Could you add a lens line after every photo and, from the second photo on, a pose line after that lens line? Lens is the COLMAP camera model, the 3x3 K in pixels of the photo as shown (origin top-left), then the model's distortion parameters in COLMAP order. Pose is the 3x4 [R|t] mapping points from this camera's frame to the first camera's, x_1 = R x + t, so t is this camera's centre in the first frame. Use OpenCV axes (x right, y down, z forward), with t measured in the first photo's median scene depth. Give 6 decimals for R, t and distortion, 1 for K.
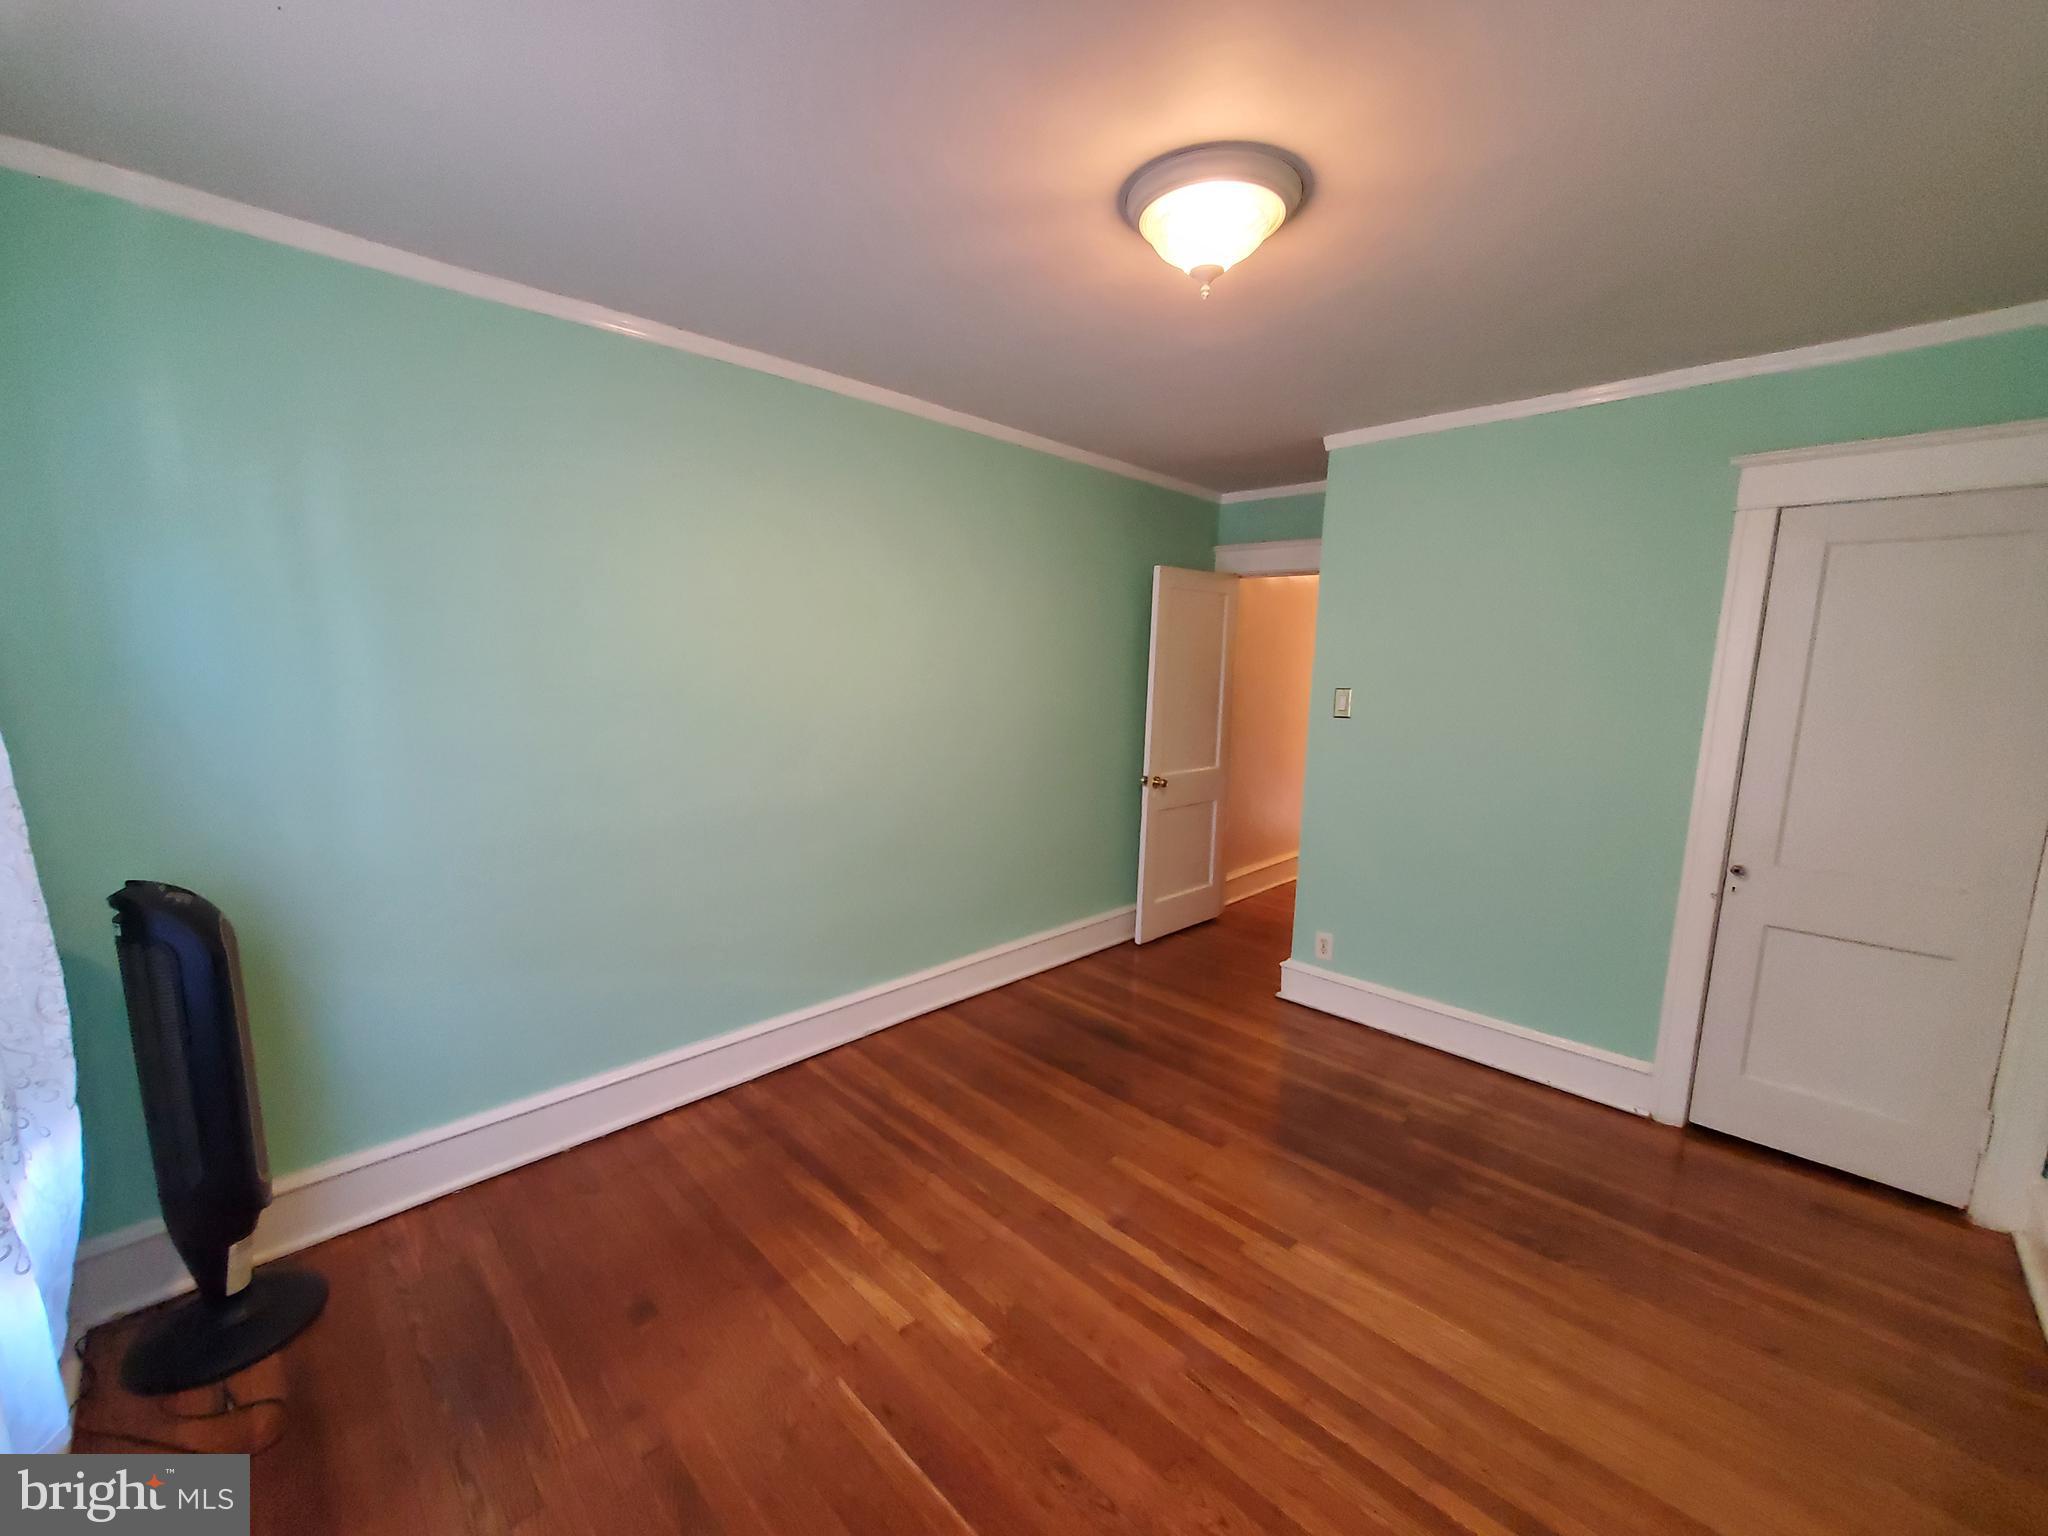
lens RADIAL K [[810.7, 0, 1012.7], [0, 810.7, 773.2], [0, 0, 1]] dist [0.002699, -0.001378]
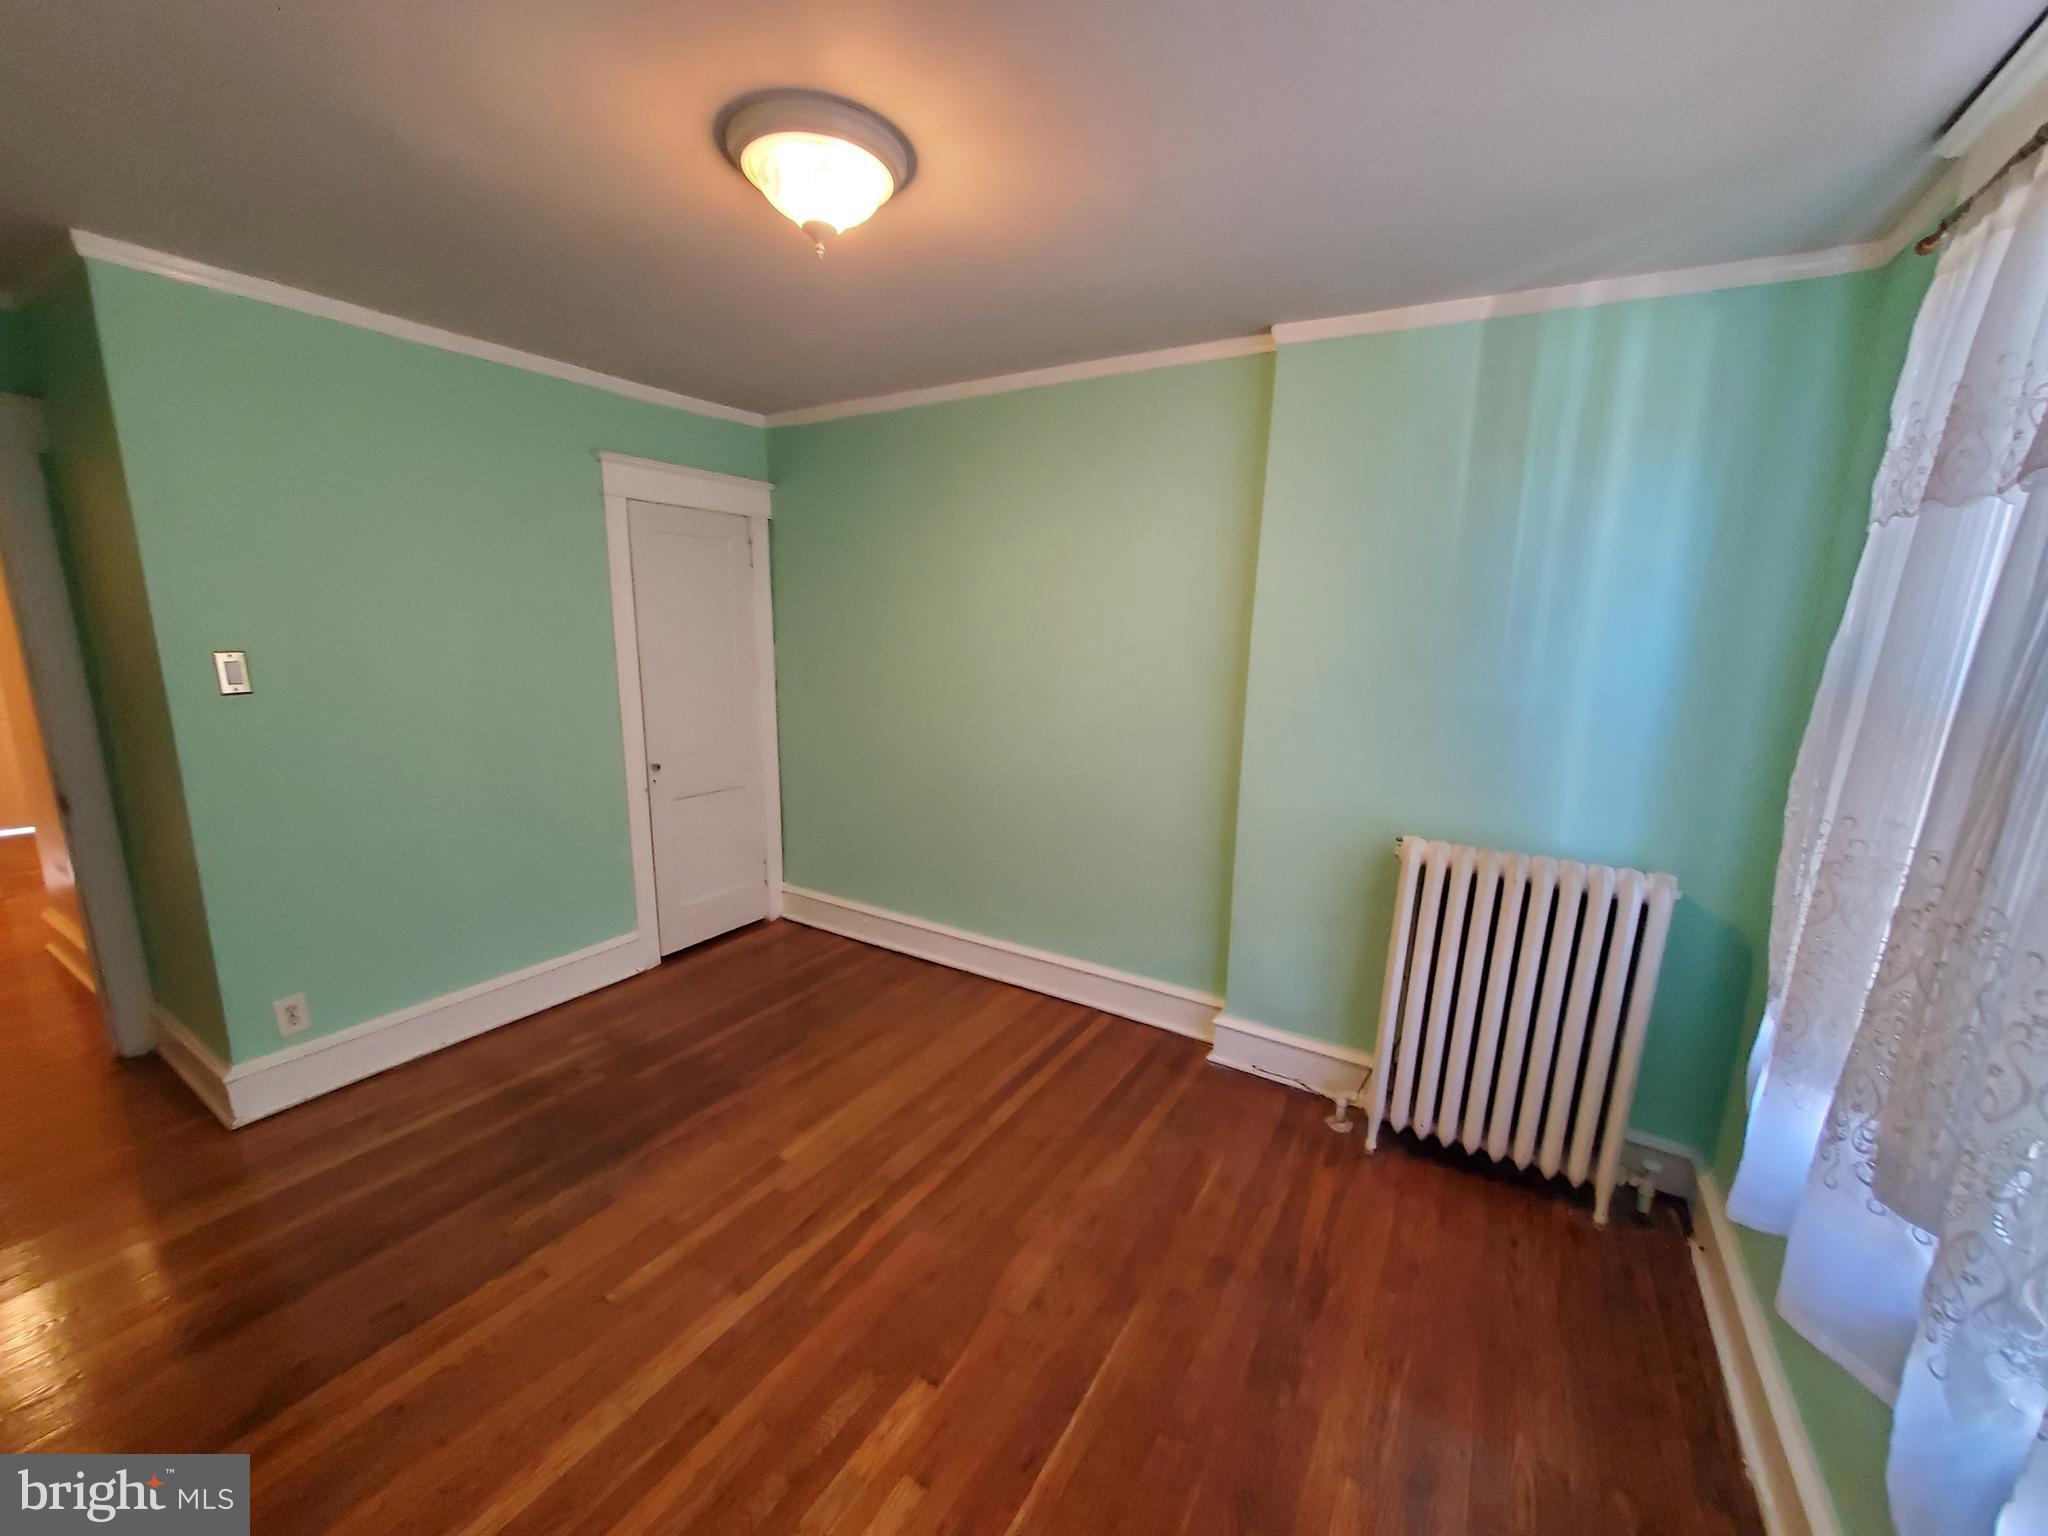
lens RADIAL K [[810.7, 0, 1016.0], [0, 810.7, 774.3], [0, 0, 1]] dist [0.002699, -0.001378]
pose [[-0.232439, -0.203364, 0.951113, -0.578404], [0.110121, 0.966106, 0.233481, -0.126628], [-0.966357, 0.159007, -0.202166, 0.715021]]
